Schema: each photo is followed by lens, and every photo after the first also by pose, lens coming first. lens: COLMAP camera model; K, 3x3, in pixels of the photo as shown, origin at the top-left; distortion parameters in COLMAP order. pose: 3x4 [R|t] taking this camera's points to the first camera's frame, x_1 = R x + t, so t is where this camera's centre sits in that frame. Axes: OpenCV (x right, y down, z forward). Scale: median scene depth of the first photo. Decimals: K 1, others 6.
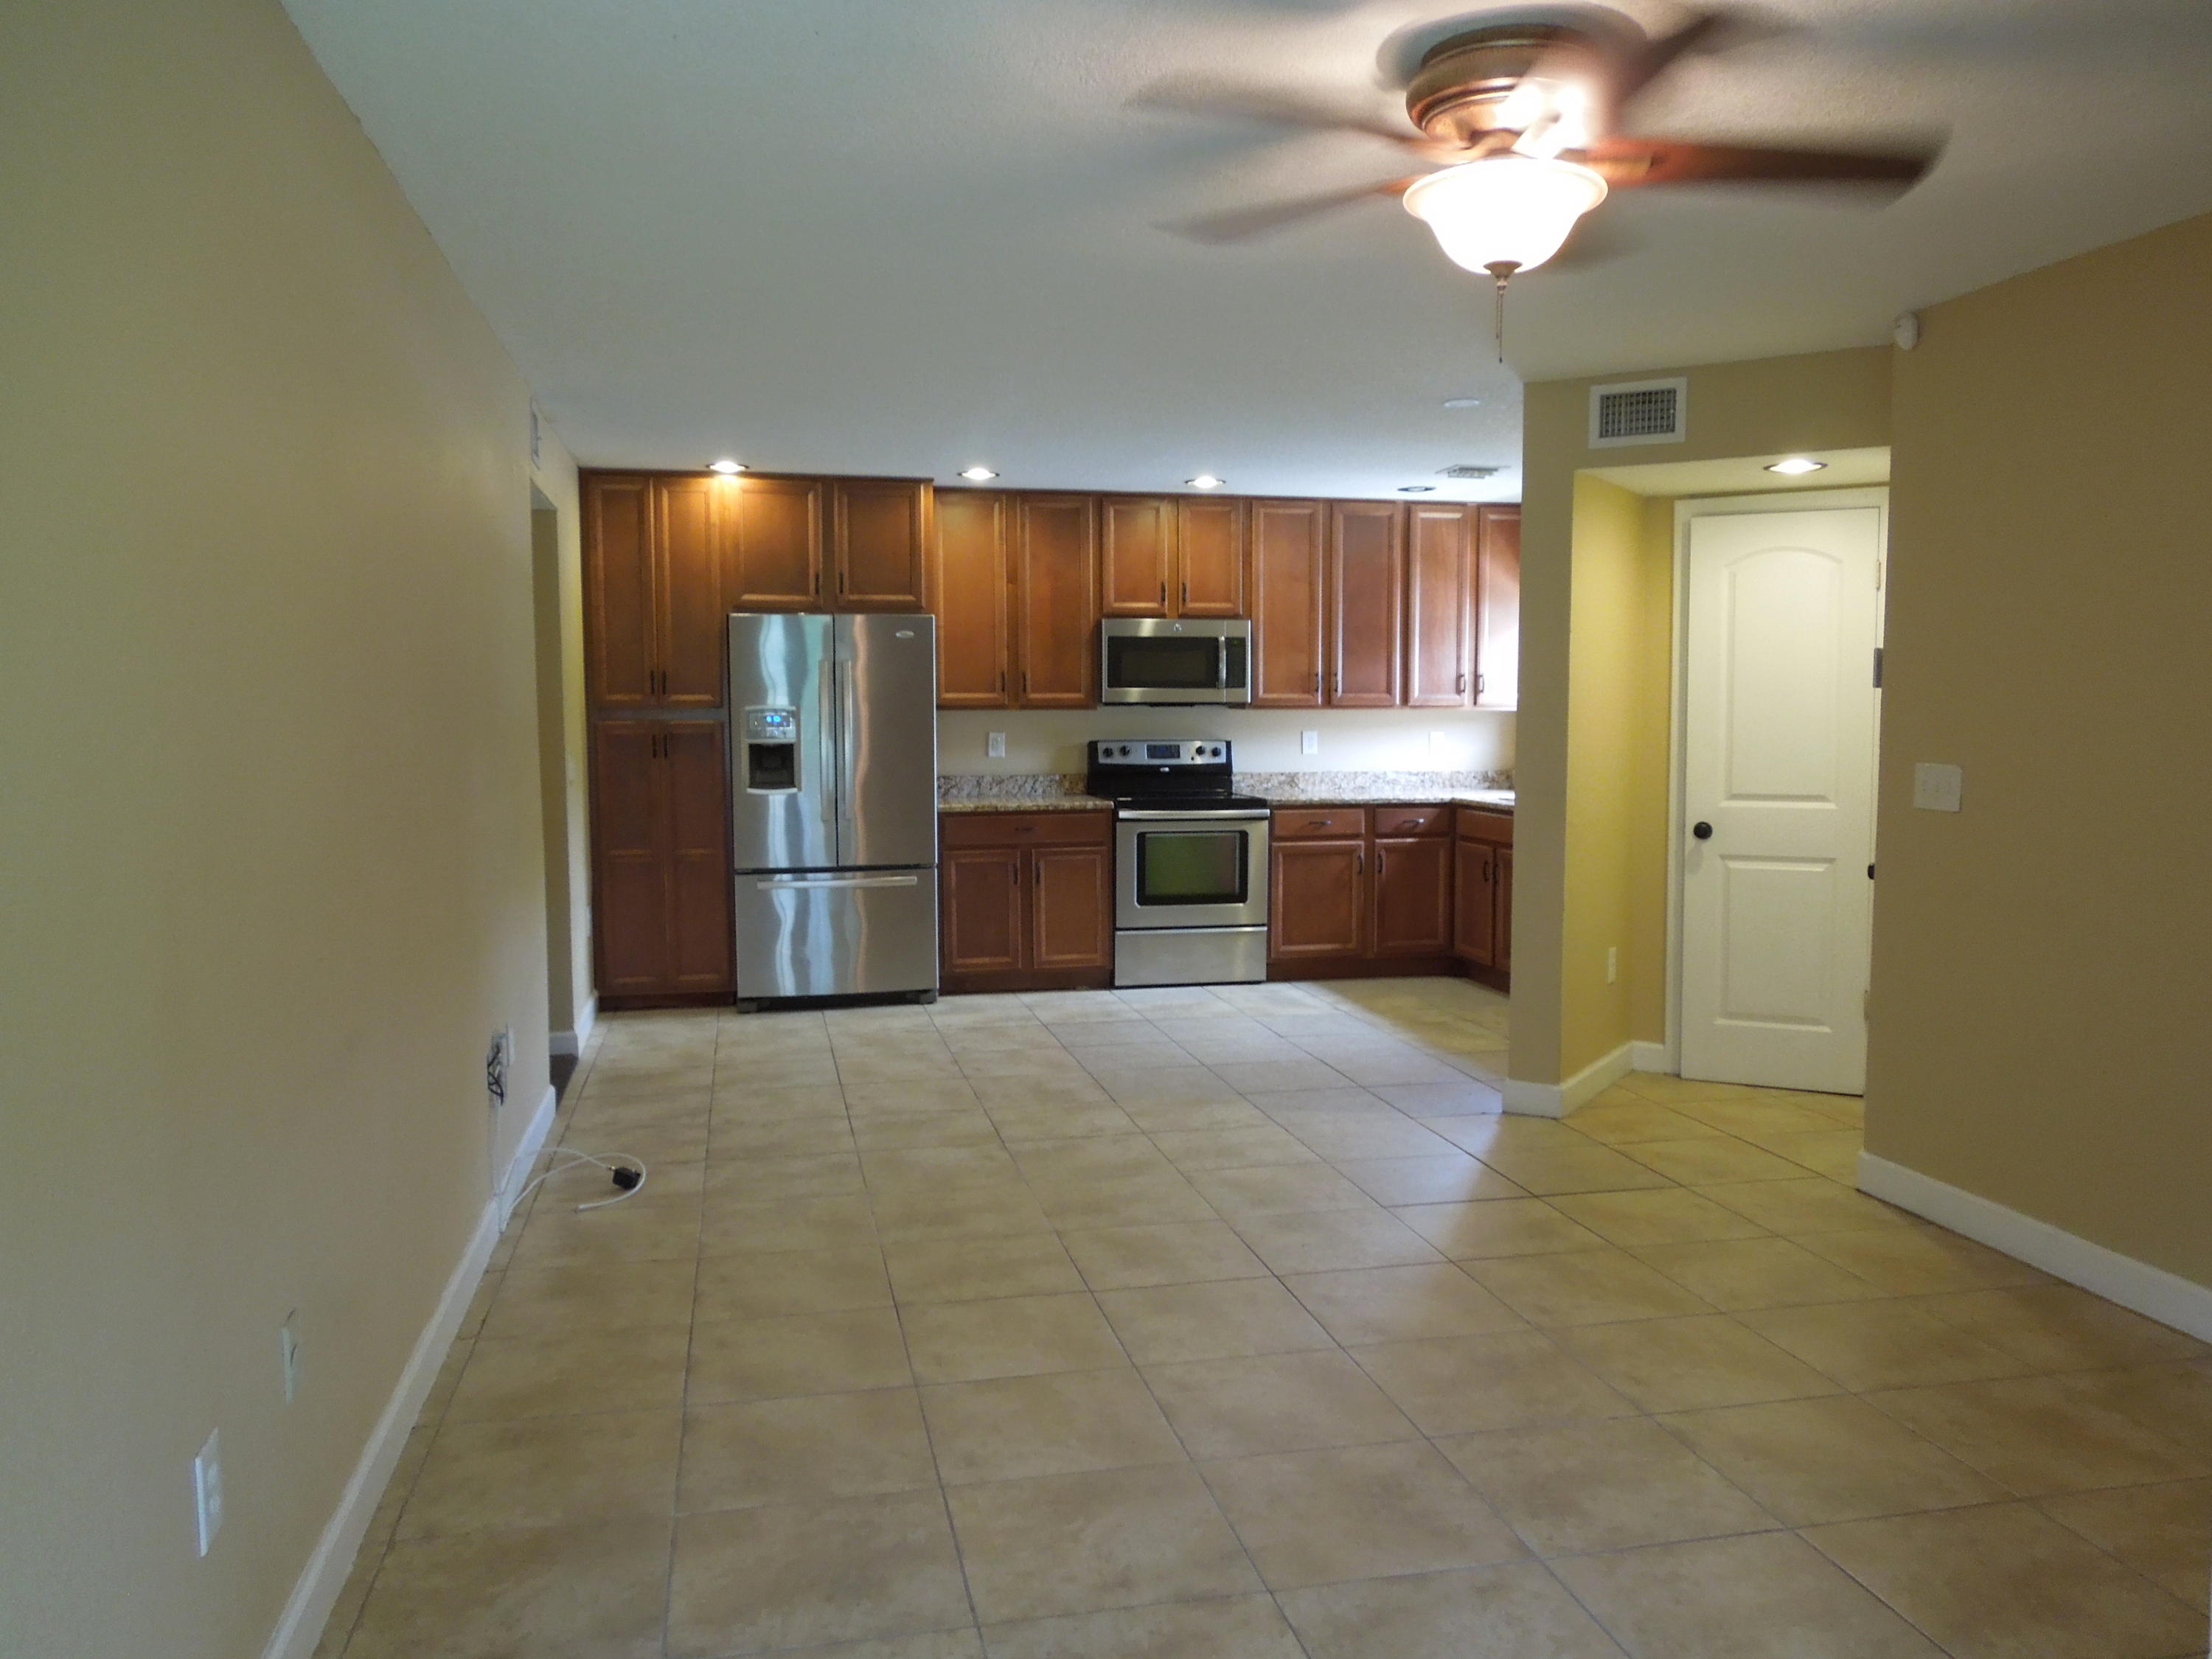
lens RADIAL K [[1659.1, 0, 1108.1], [0, 1659.1, 825.0], [0, 0, 1]] dist [0.016496, -0.015053]
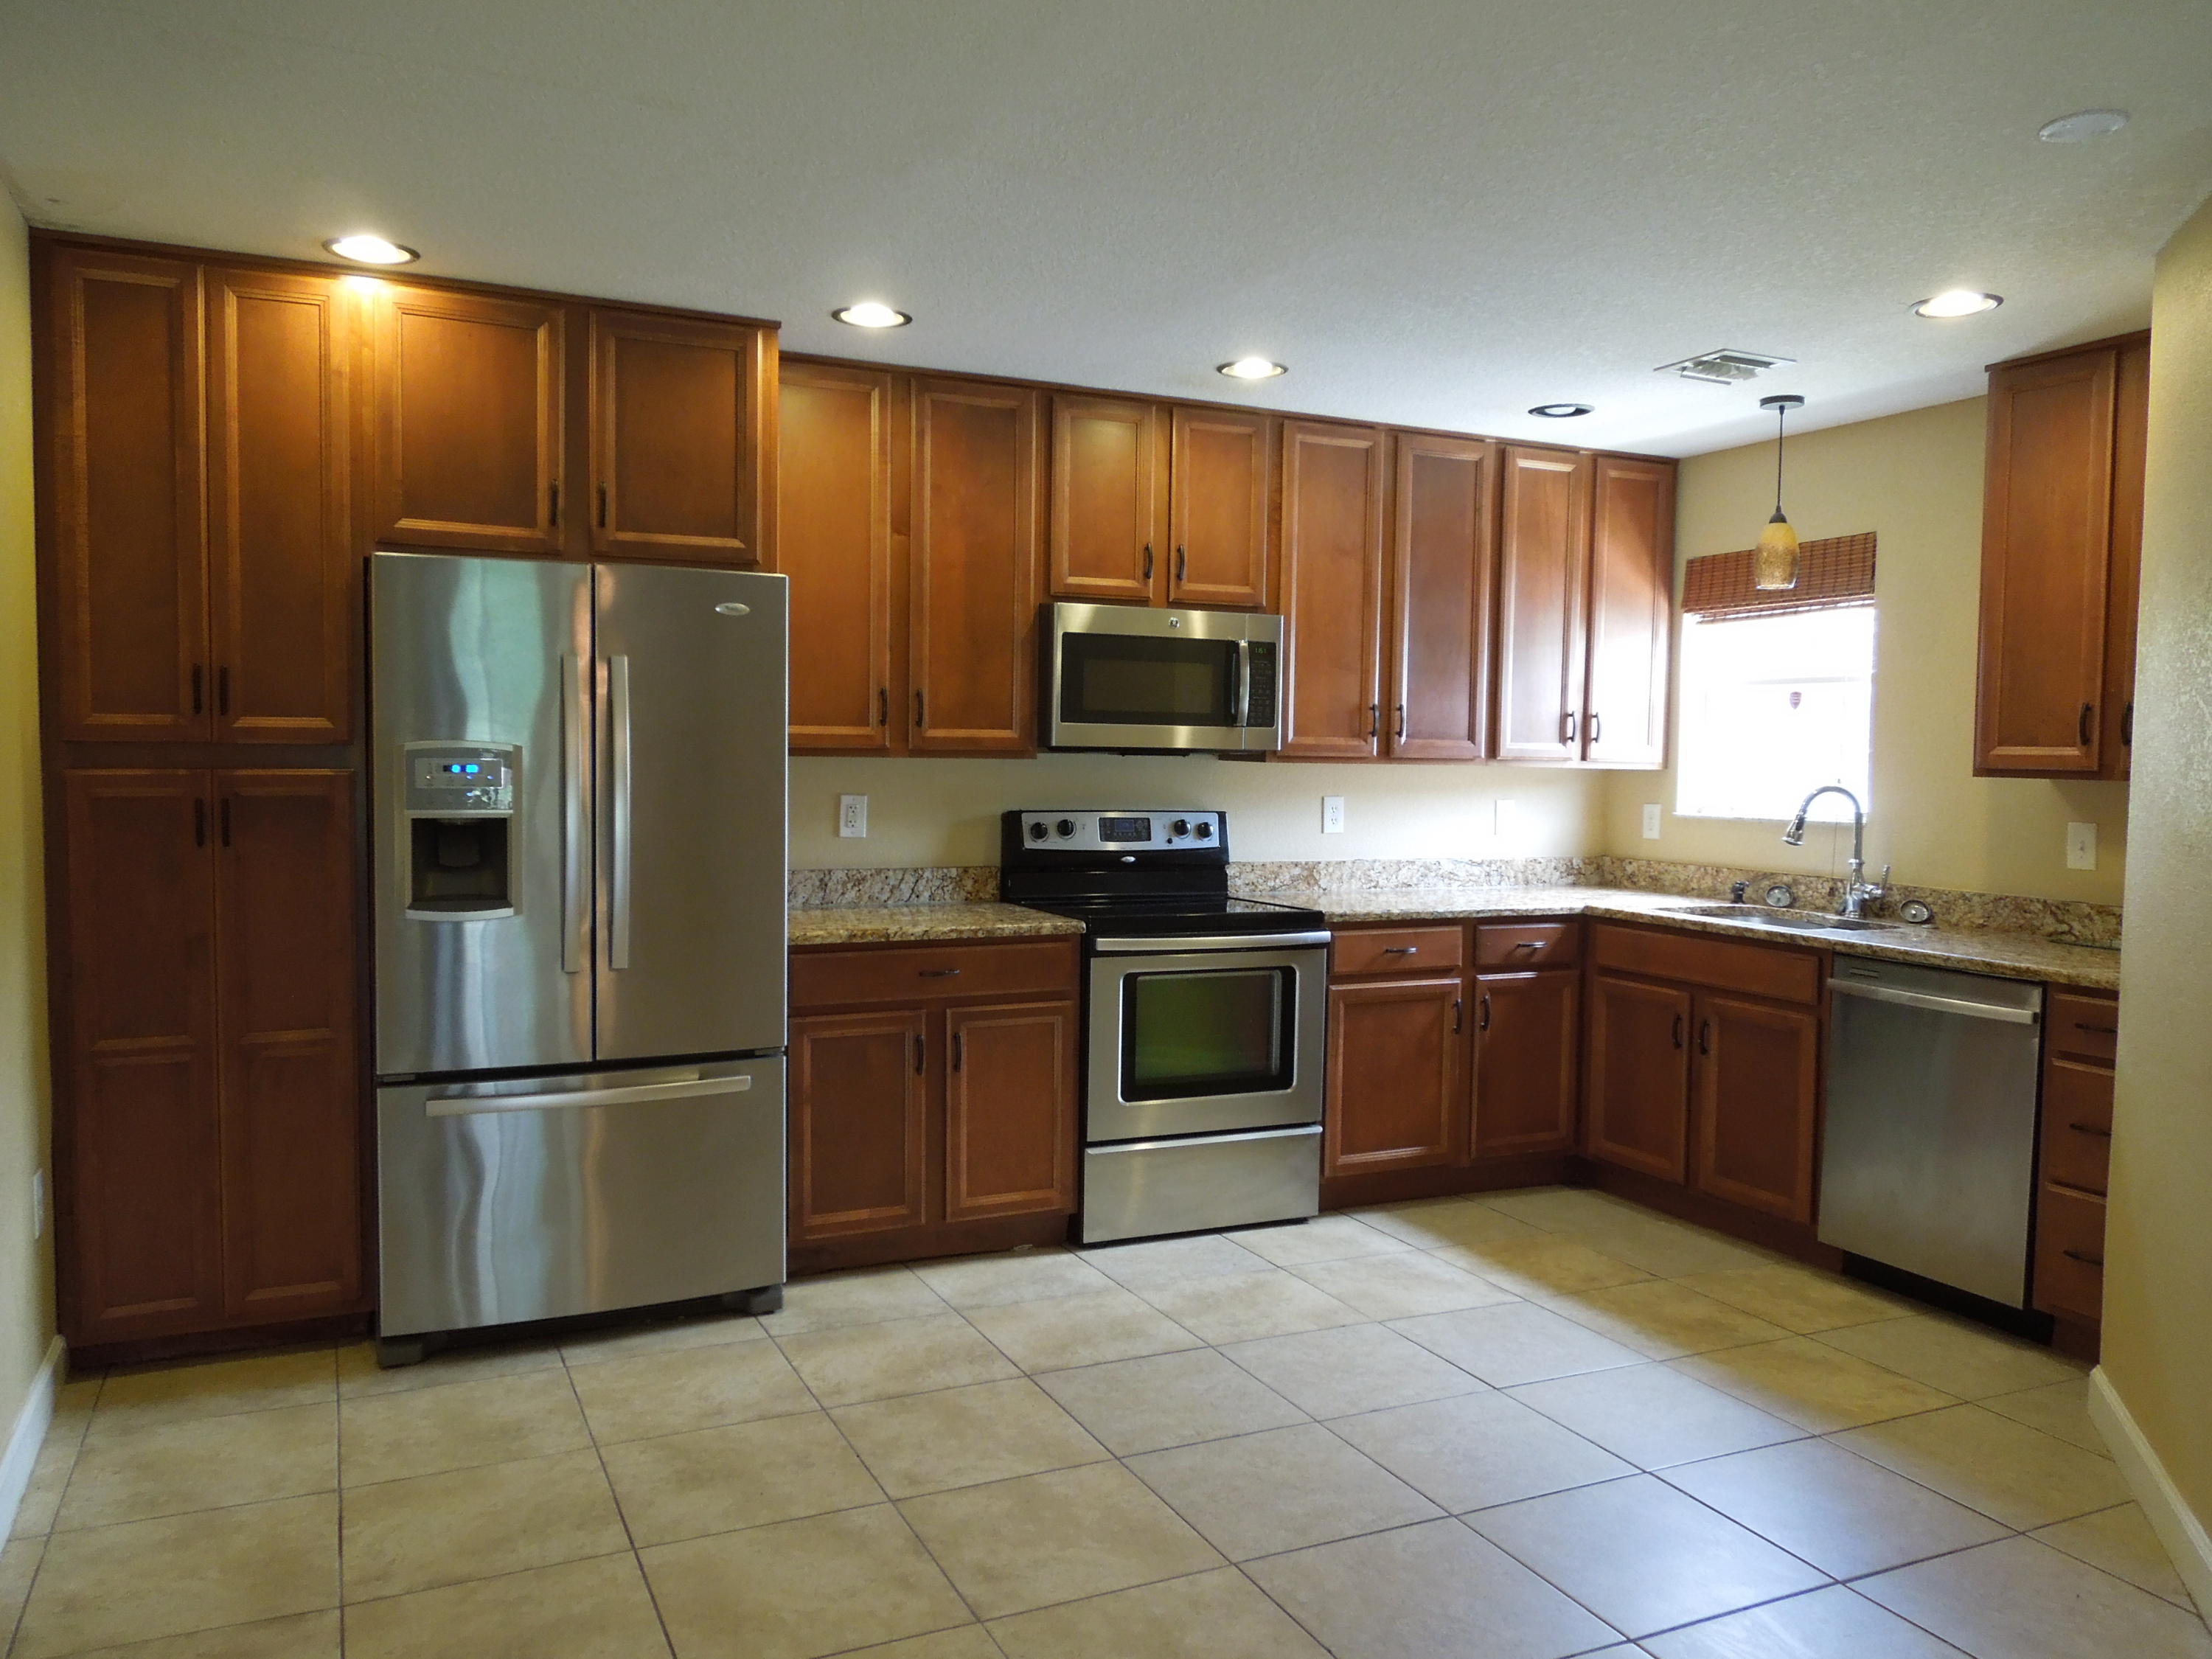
lens RADIAL K [[1659.1, 0, 1101.6], [0, 1659.1, 836.1], [0, 0, 1]] dist [0.016496, -0.015053]
pose [[0.974697, 0.005424, 0.223464, -0.119654], [-0.000991, 0.999801, -0.019942, -0.032087], [-0.223528, 0.019215, 0.974508, 0.446556]]
